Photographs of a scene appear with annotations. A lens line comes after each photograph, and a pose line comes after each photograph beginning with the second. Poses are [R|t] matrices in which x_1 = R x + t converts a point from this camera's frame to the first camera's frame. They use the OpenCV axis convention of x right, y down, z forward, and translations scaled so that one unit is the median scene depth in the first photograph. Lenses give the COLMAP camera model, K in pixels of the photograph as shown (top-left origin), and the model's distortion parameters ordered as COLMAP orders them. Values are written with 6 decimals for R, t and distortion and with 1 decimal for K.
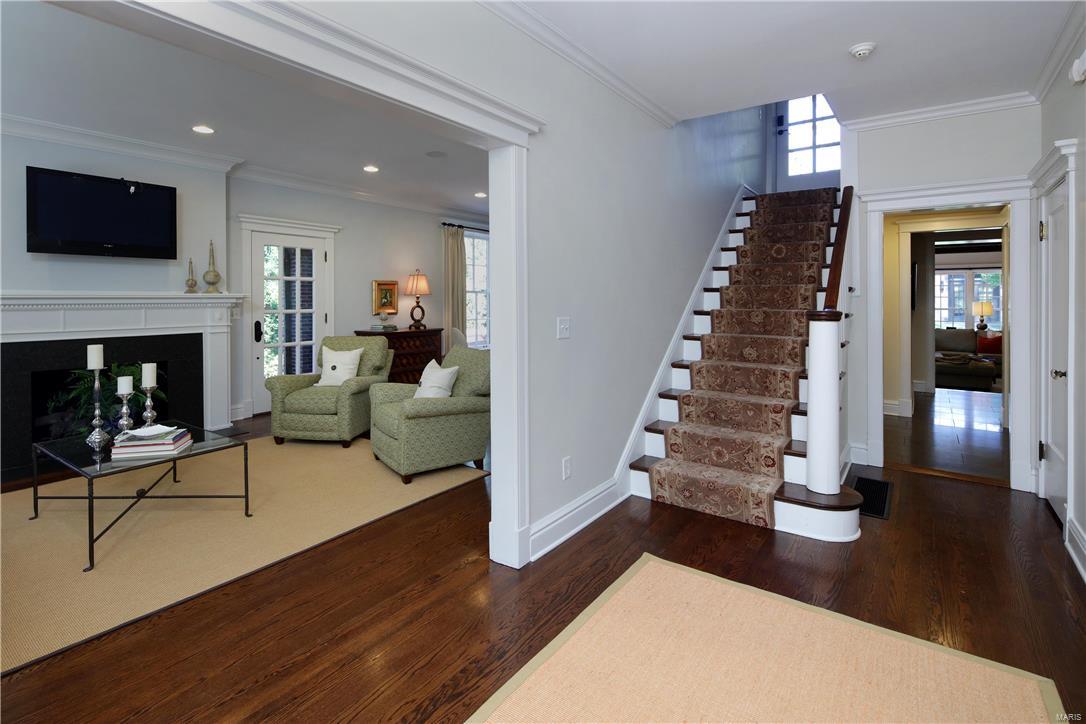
lens RADIAL K [[522.9, 0, 530.8], [0, 522.9, 297.4], [0, 0, 1]] dist [0.000545, -0.001753]
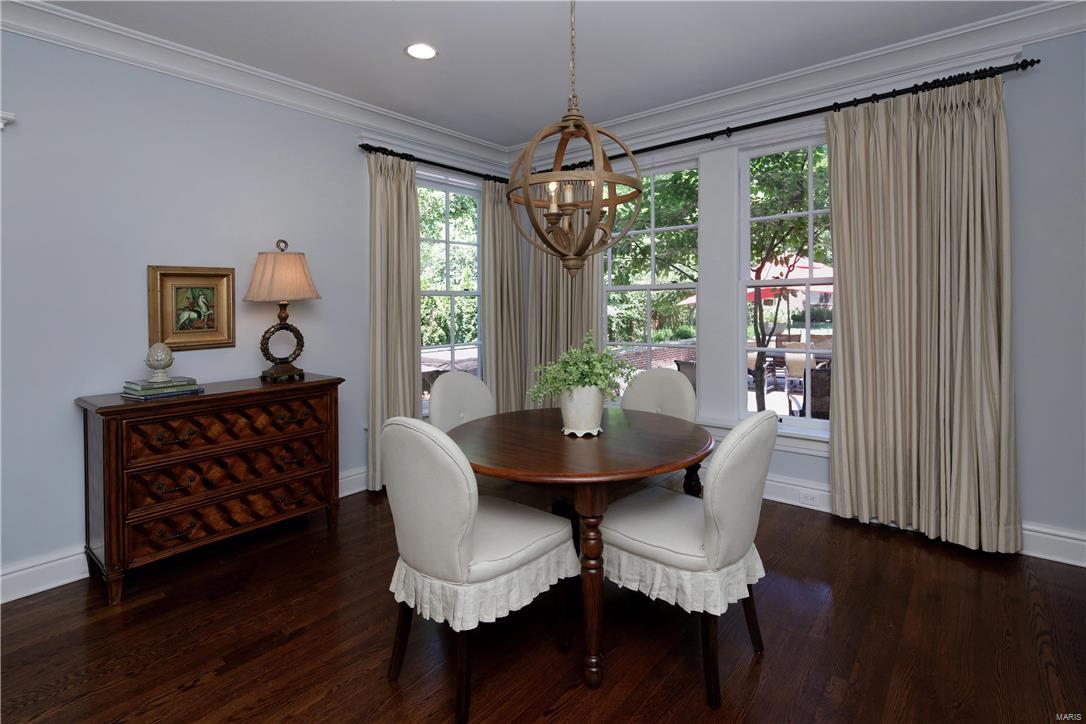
lens RADIAL K [[522.9, 0, 554.0], [0, 522.9, 334.3], [0, 0, 1]] dist [0.000545, -0.001753]
pose [[0.998791, -0.013214, -0.047351, 0.037791], [0.016055, 0.998061, 0.060135, 0.001247], [0.046465, -0.060823, 0.997067, 0.895695]]
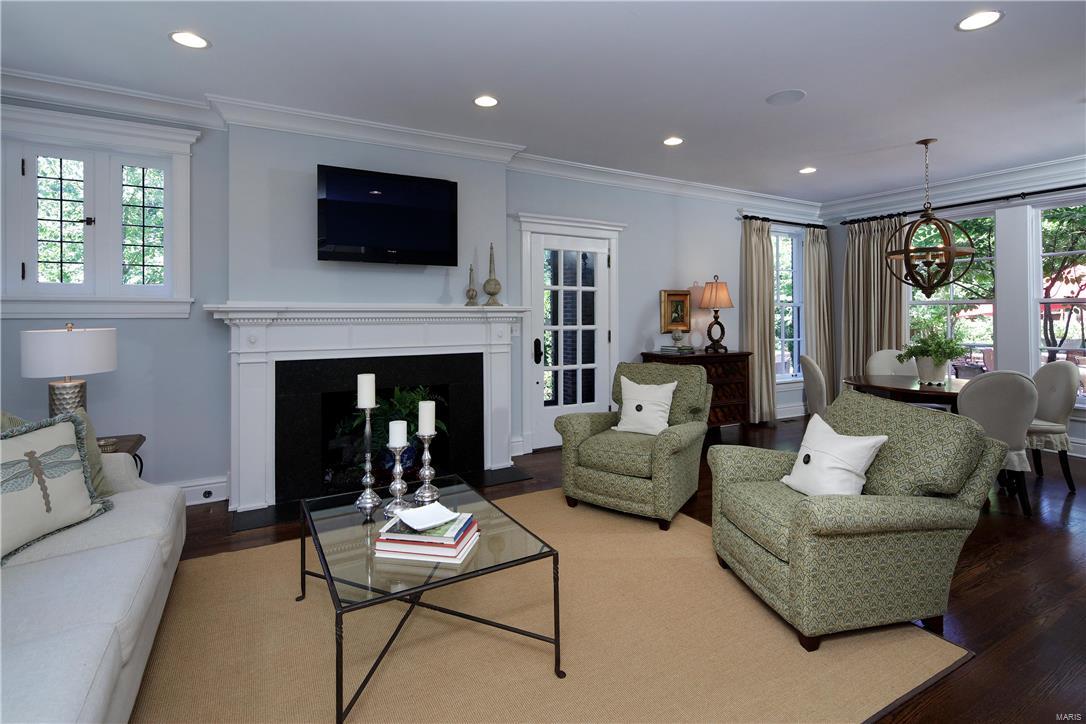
lens RADIAL K [[522.9, 0, 540.5], [0, 522.9, 310.8], [0, 0, 1]] dist [0.000545, -0.001753]
pose [[0.907401, 0.002770, -0.420256, -0.193175], [-0.003037, 0.999995, 0.000033, 0.000130], [0.420254, 0.001247, 0.907406, 0.278509]]
